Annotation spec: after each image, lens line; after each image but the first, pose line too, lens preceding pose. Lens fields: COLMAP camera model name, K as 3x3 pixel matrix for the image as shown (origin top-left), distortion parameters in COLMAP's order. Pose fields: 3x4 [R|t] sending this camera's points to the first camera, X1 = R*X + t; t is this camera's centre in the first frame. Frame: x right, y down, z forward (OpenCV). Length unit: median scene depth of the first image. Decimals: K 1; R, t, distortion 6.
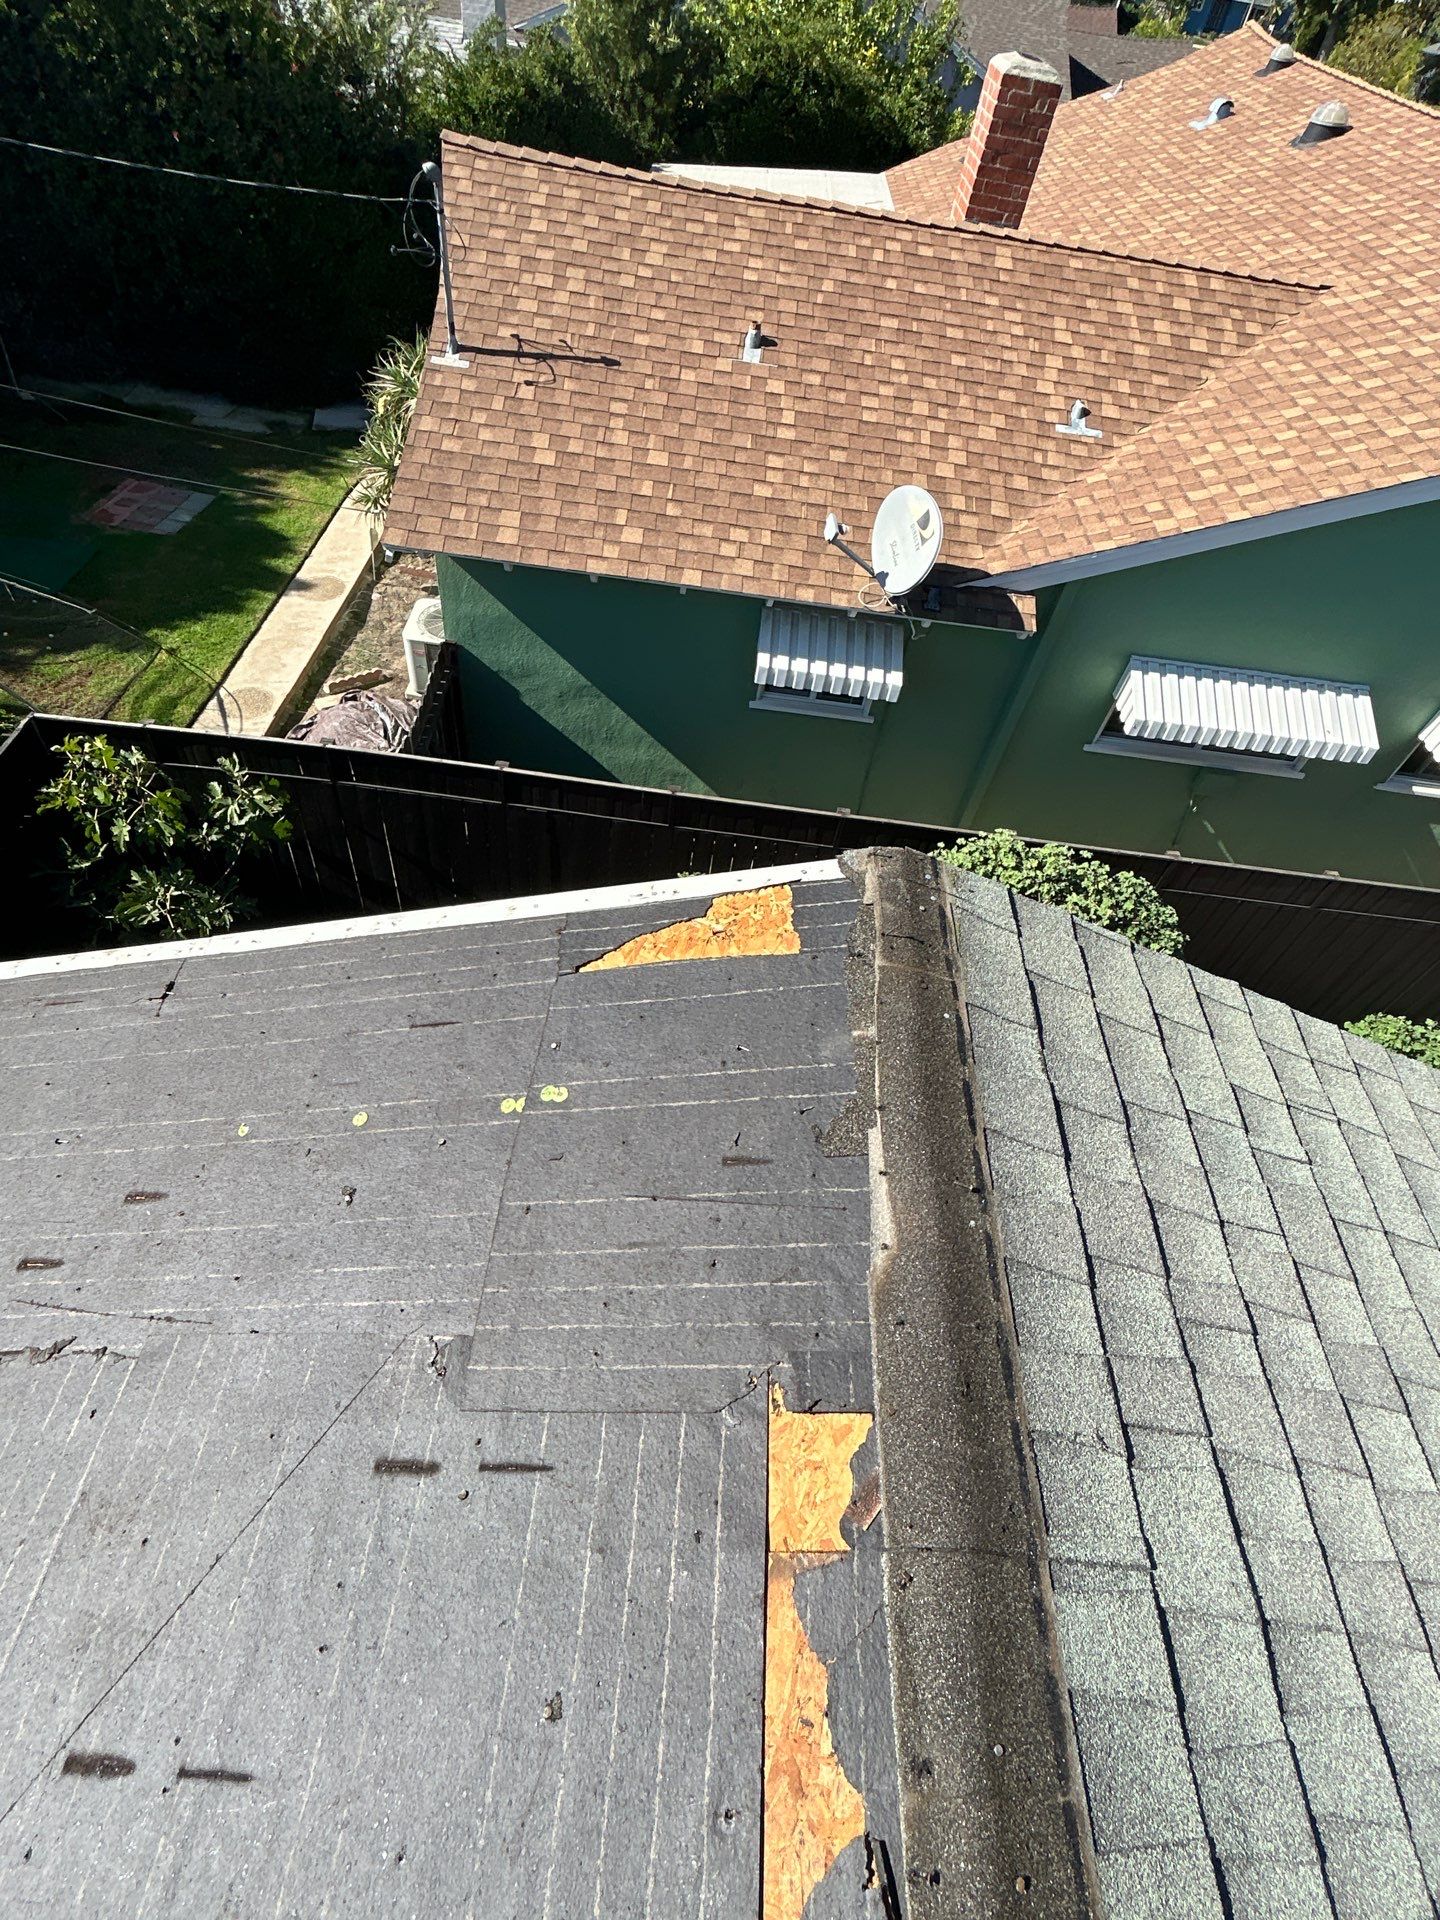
lens RADIAL K [[920.5, 0, 716.1], [0, 920.5, 921.4], [0, 0, 1]] dist [0.000625, -0.000738]
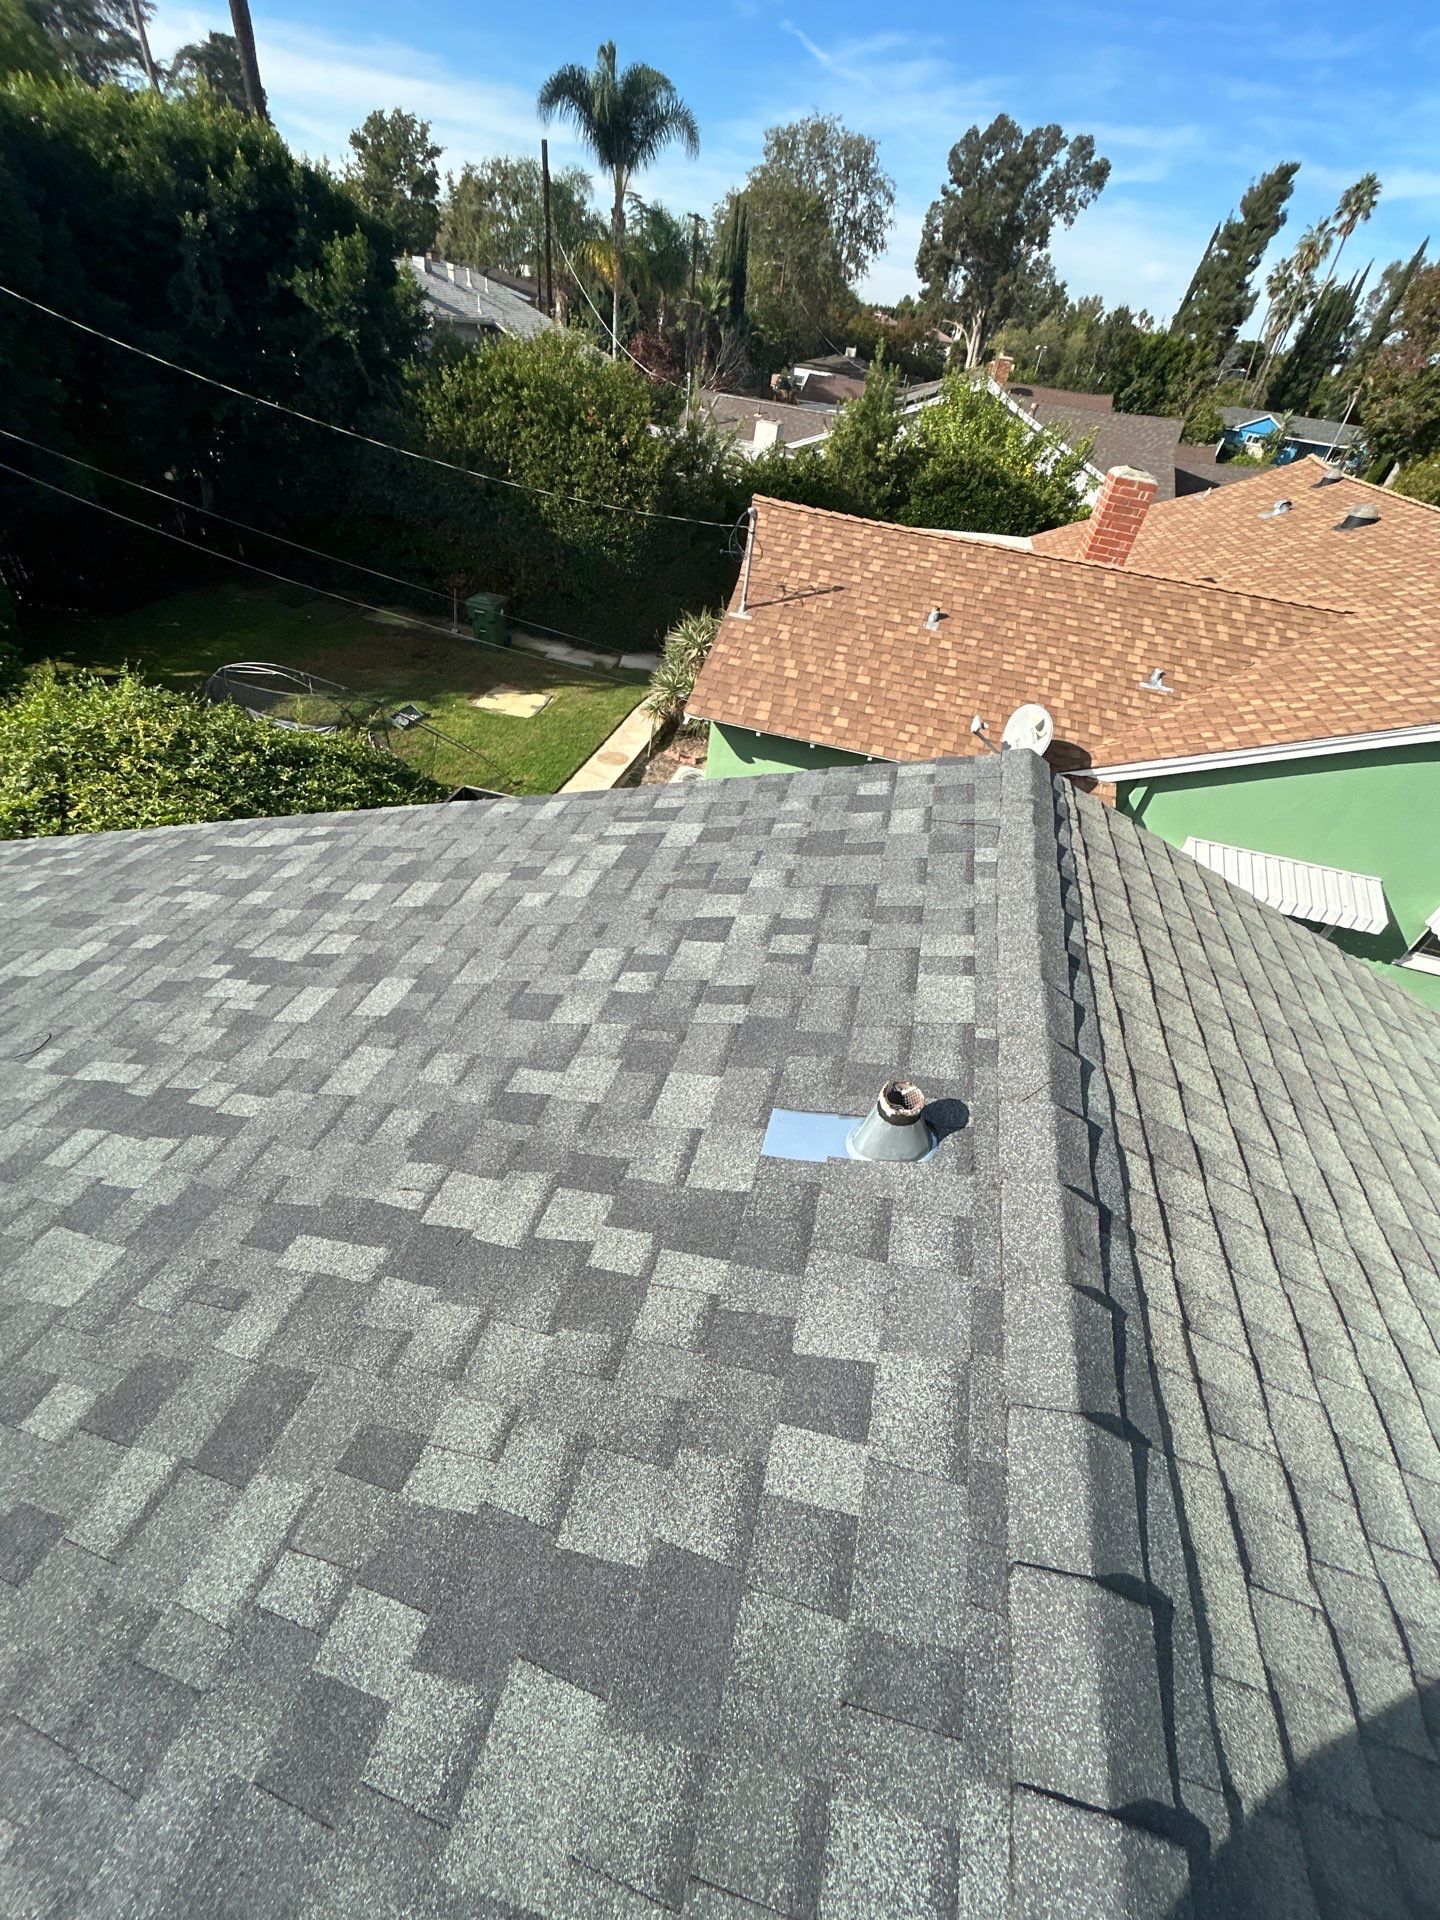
lens RADIAL K [[787.2, 0, 713.3], [0, 787.2, 957.6], [0, 0, 1]] dist [0.000996, 0.000077]
pose [[0.979060, 0.130130, -0.156551, -0.040051], [-0.158698, 0.969538, -0.186577, 0.223210], [0.127503, 0.207514, 0.969887, -0.205201]]
